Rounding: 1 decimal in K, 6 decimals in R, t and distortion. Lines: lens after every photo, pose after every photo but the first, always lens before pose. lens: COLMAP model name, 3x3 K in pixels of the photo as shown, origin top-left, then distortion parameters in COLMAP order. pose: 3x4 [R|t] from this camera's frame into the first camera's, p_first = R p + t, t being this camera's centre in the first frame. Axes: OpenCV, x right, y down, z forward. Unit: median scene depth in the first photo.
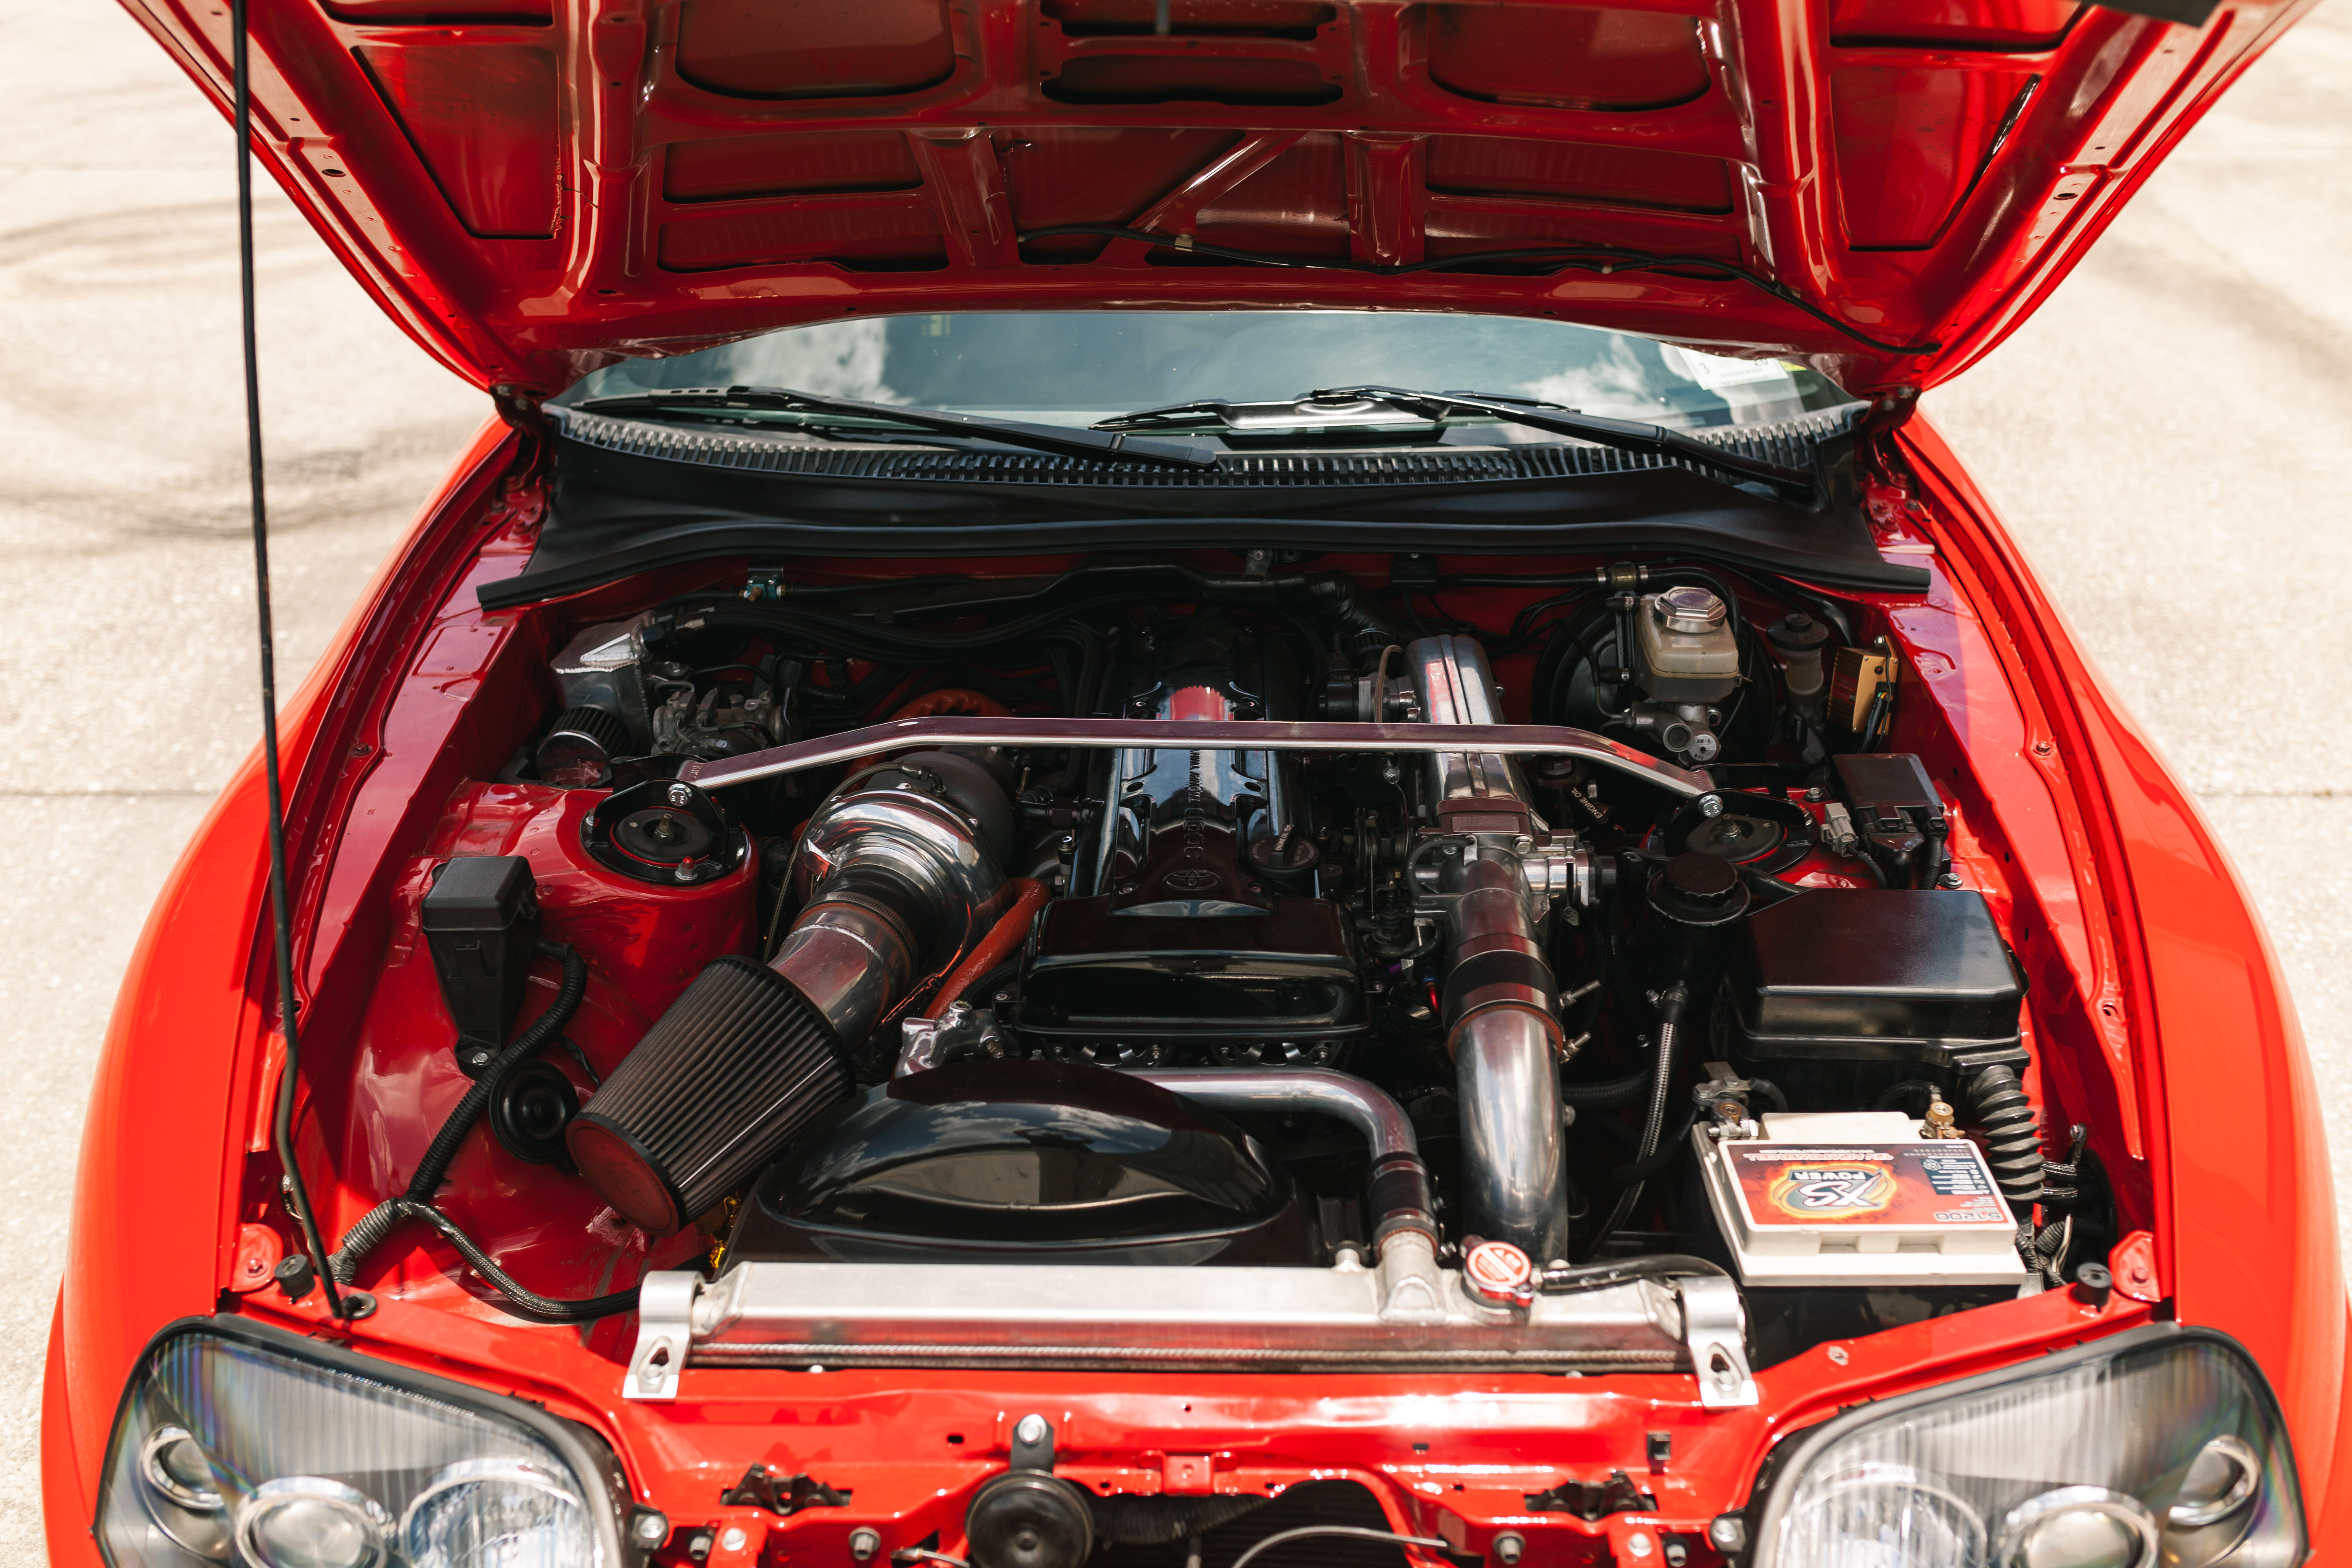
lens RADIAL K [[2204.0, 0, 1176.0], [0, 2204.0, 784.0], [0, 0, 1]] dist [0.002224, 0.013415]
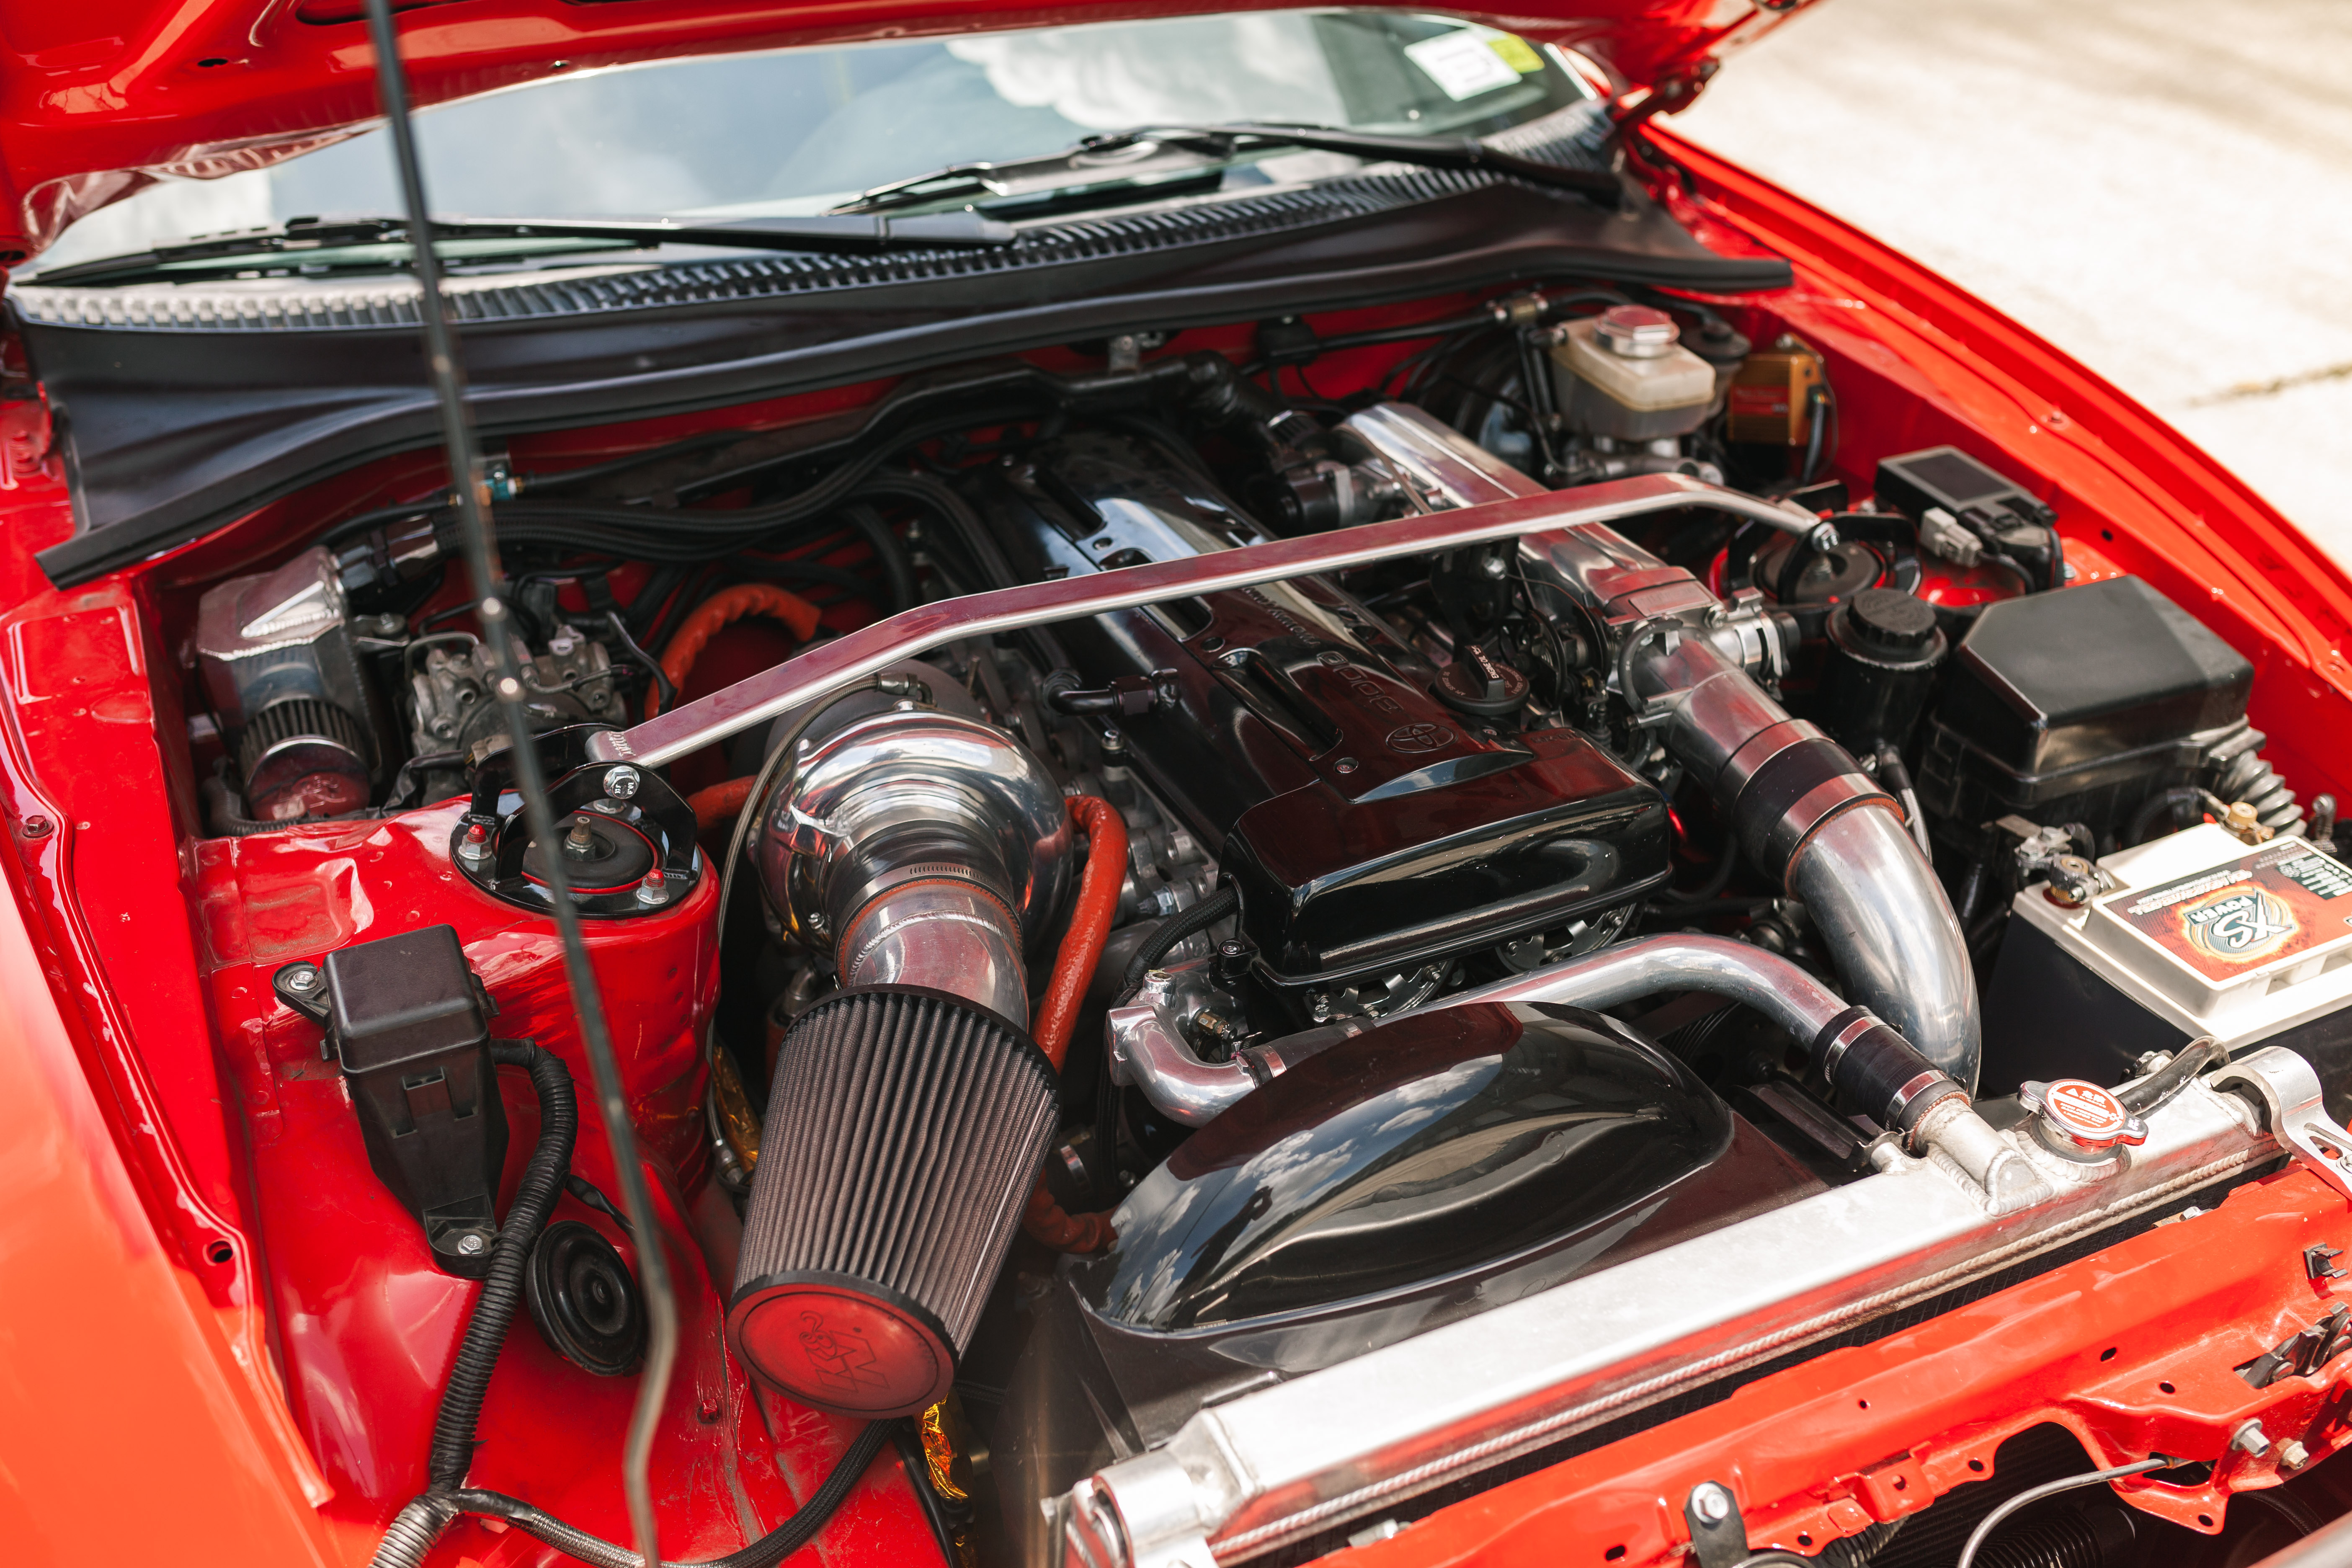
lens RADIAL K [[2204.0, 0, 1176.0], [0, 2204.0, 784.0], [0, 0, 1]] dist [0.002224, 0.013415]
pose [[0.891930, -0.214654, 0.397975, -0.309186], [0.189346, 0.976560, 0.102365, -0.028495], [-0.410619, -0.015948, 0.911667, 0.286869]]
